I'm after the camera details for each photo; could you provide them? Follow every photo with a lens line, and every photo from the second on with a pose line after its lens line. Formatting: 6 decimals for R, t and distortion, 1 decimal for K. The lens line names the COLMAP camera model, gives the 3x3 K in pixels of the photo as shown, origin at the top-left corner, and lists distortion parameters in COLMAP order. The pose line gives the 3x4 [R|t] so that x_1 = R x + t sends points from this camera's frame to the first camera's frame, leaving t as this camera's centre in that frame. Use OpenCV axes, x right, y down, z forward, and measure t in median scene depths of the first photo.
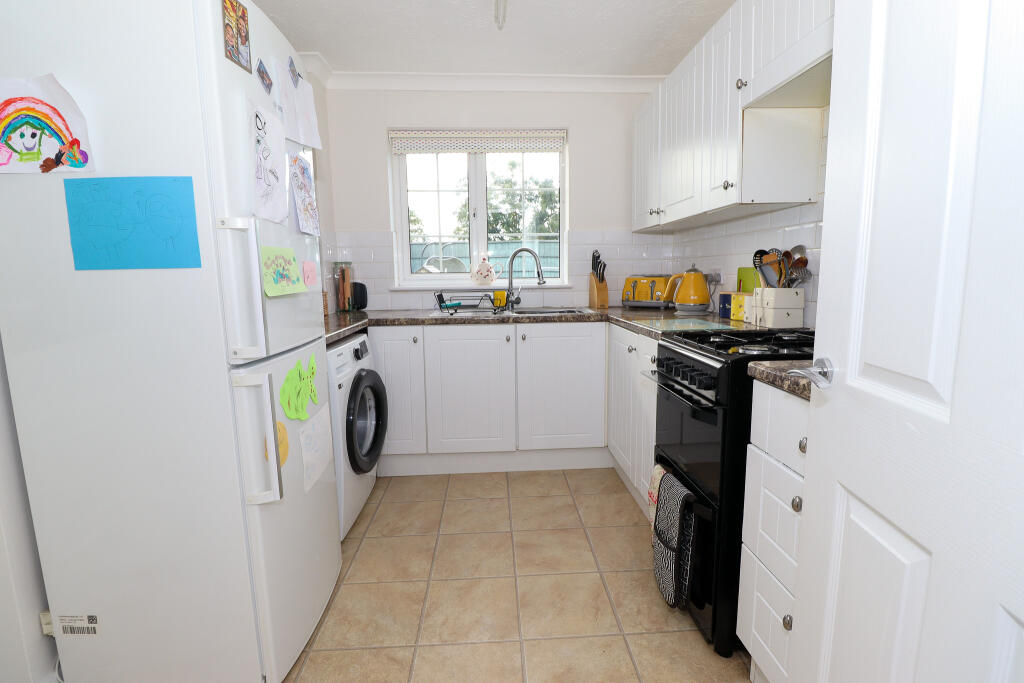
lens RADIAL K [[472.5, 0, 512.8], [0, 472.5, 350.0], [0, 0, 1]] dist [0.000567, -0.012792]
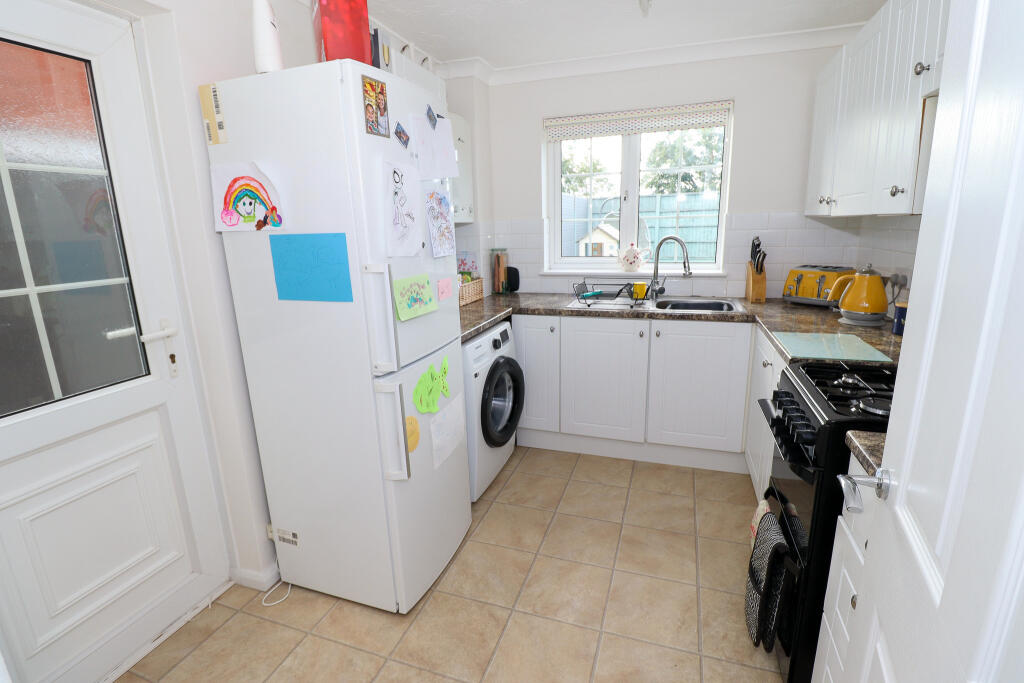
lens RADIAL K [[472.5, 0, 512.8], [0, 472.5, 350.0], [0, 0, 1]] dist [0.000567, -0.012792]
pose [[0.927150, 0.081697, -0.365676, 0.139345], [-0.041742, 0.992386, 0.115879, -0.125814], [0.372358, -0.092174, 0.923501, -0.031095]]
